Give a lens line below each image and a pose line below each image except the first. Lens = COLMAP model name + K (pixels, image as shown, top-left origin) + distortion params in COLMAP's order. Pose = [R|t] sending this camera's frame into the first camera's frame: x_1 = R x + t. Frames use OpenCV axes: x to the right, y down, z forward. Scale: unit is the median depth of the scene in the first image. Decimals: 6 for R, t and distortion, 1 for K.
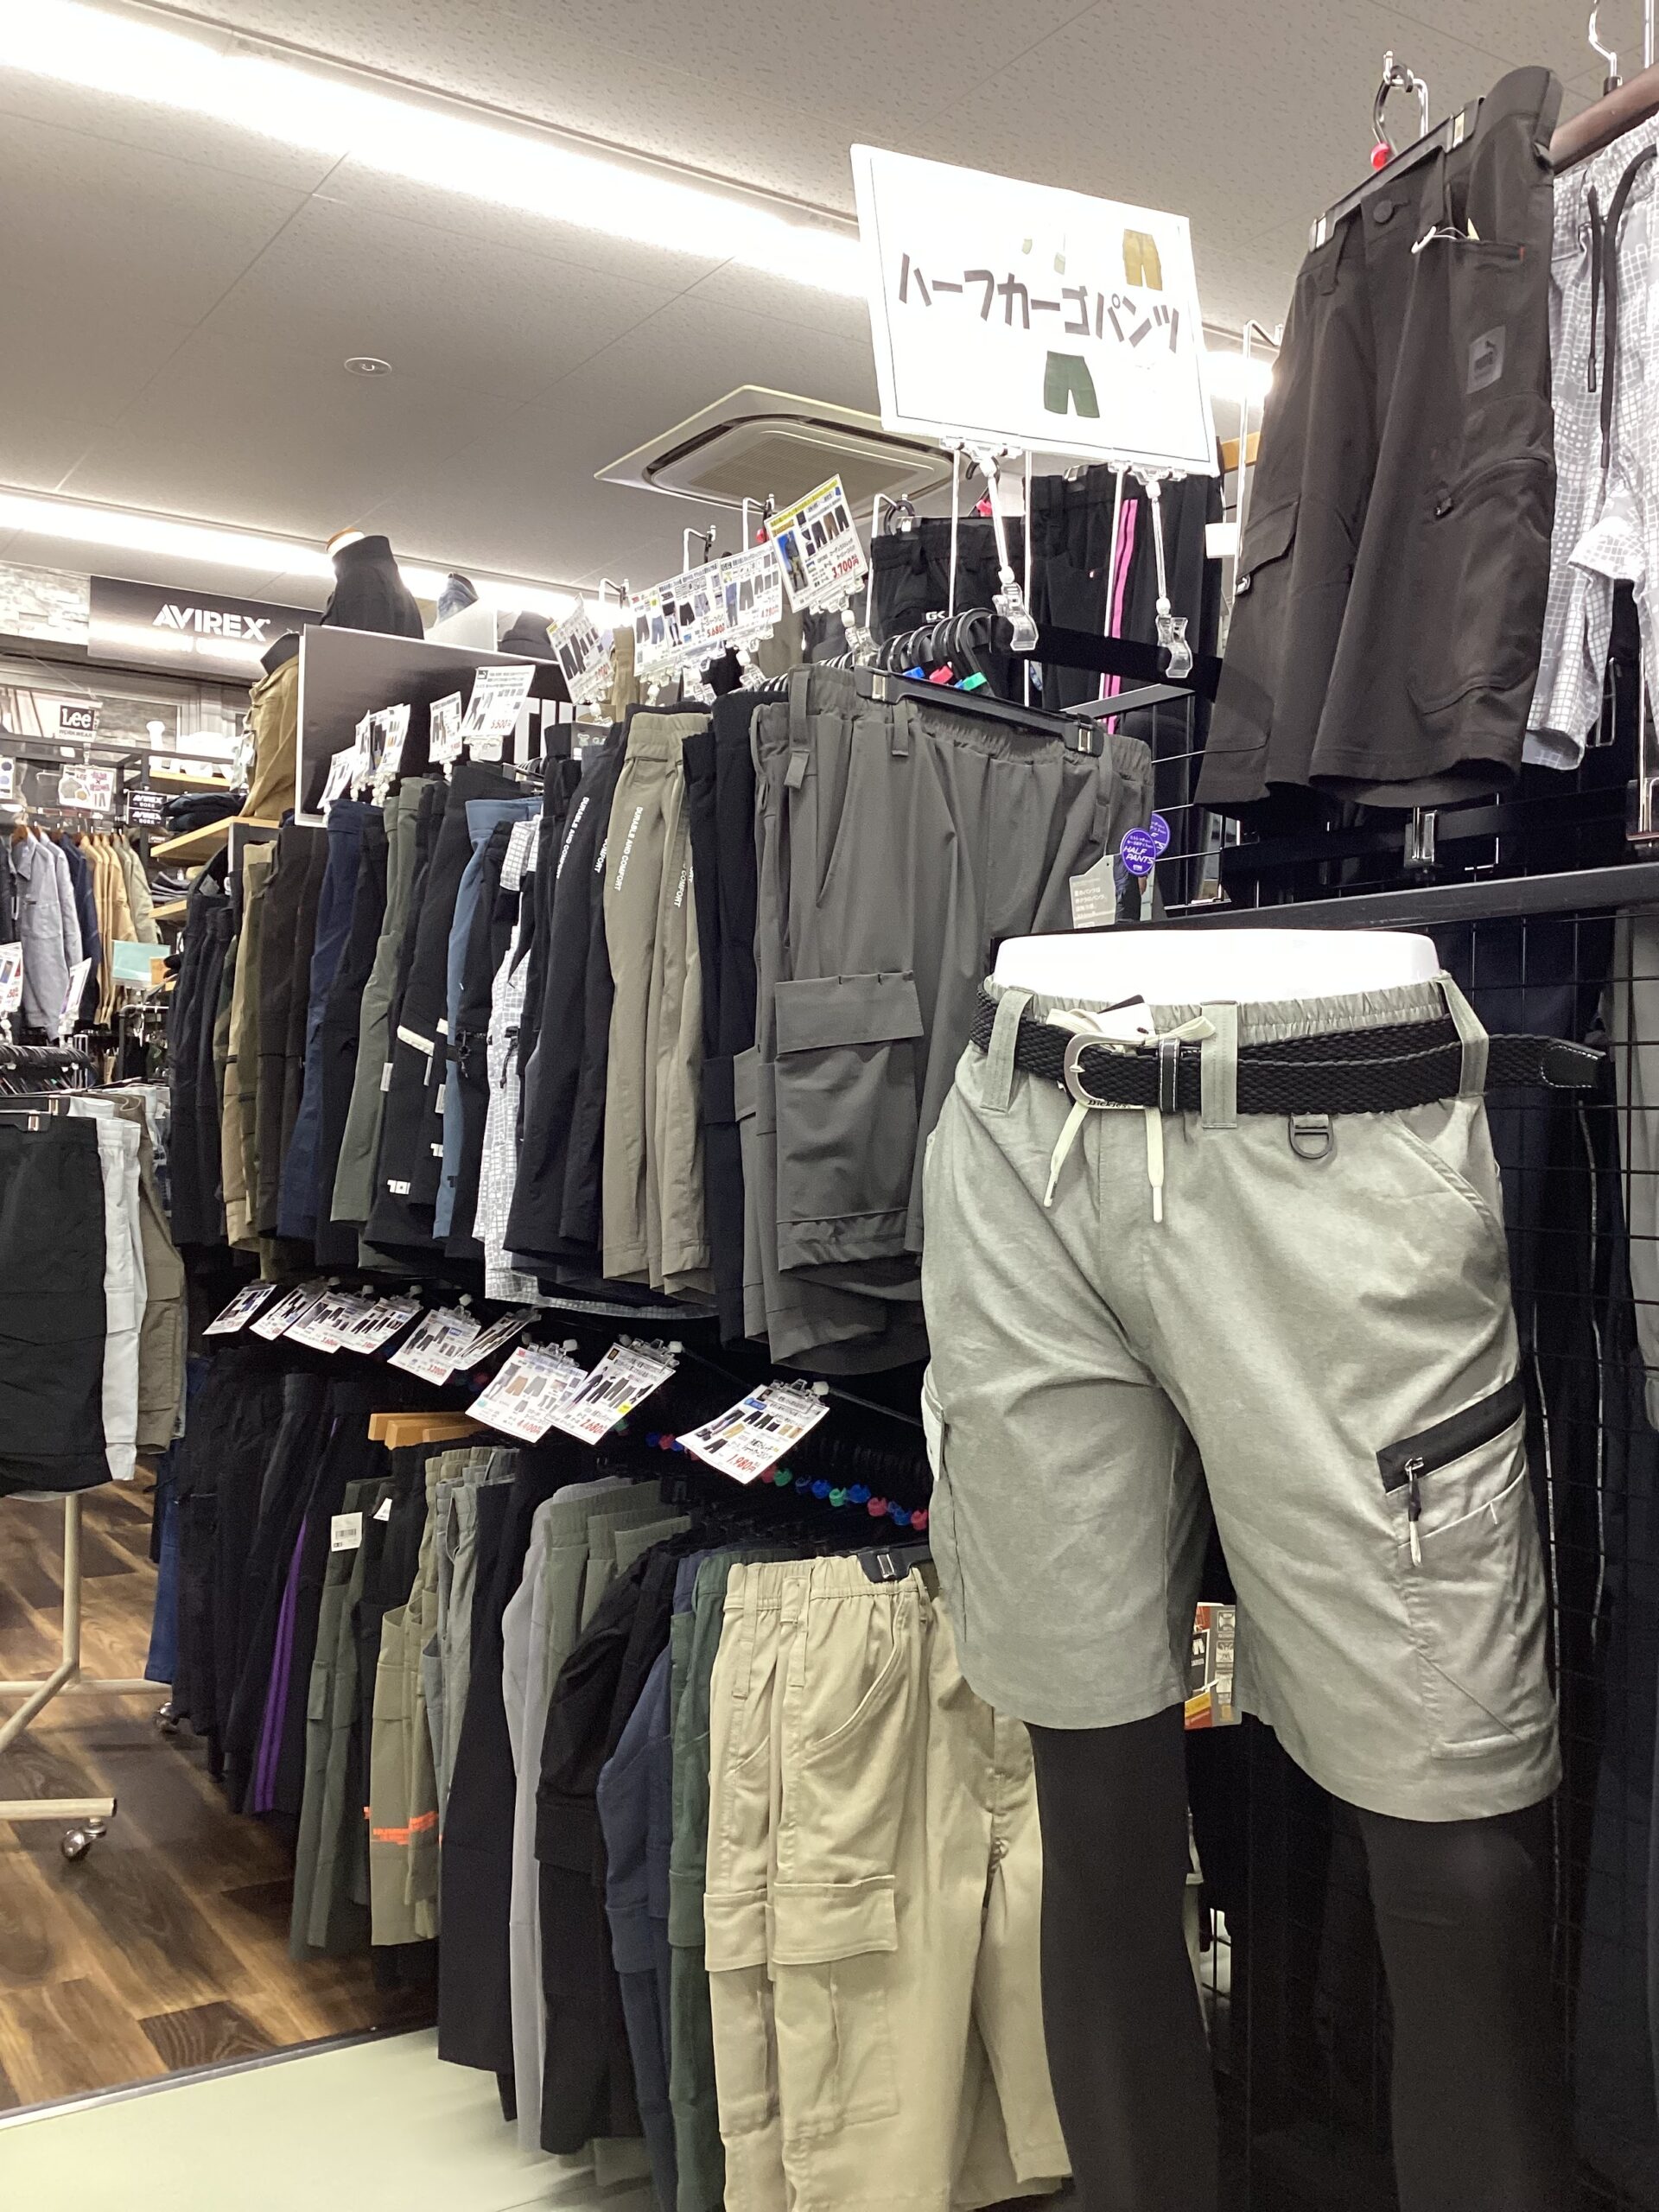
lens RADIAL K [[2021.1, 0, 828.8], [0, 2021.1, 1105.3], [0, 0, 1]] dist [-0.001506, 0.000000]
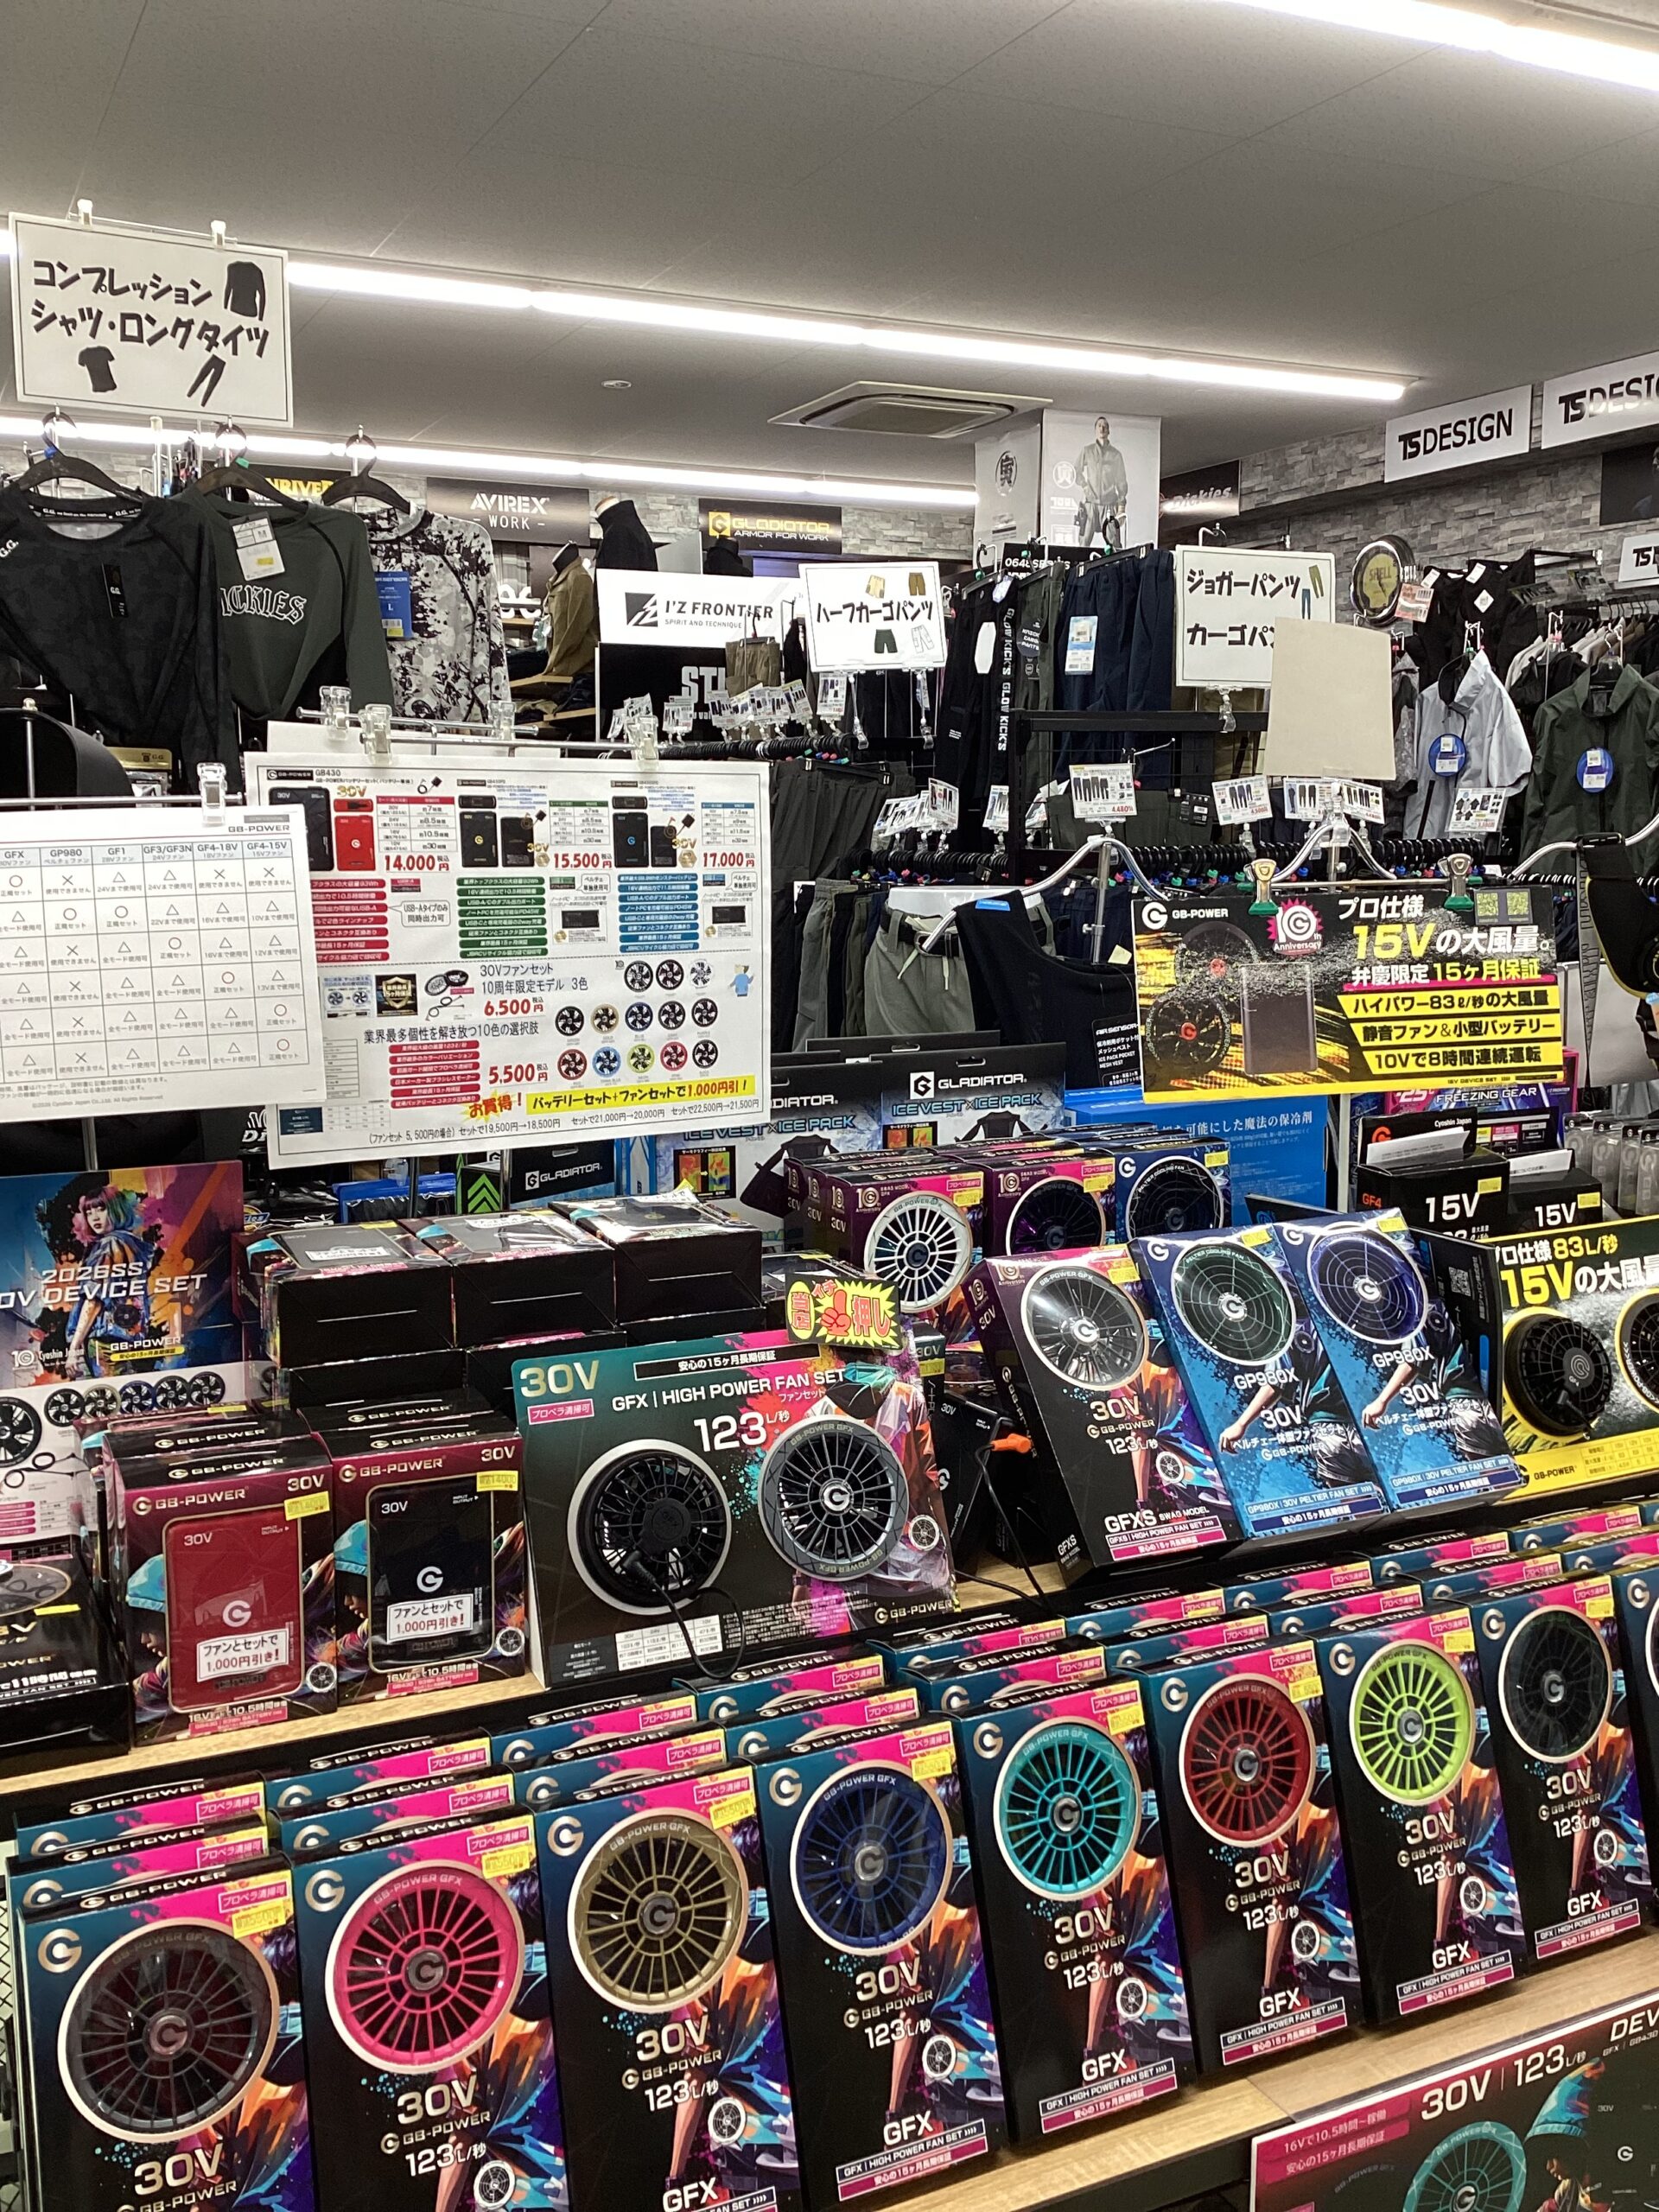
lens RADIAL K [[2021.1, 0, 830.1], [0, 2021.1, 1106.2], [0, 0, 1]] dist [-0.001506, 0.000000]
pose [[0.992192, -0.002395, -0.124700, 0.378487], [0.022261, 0.987162, 0.158163, -0.169966], [0.122720, -0.159704, 0.979507, -1.744465]]
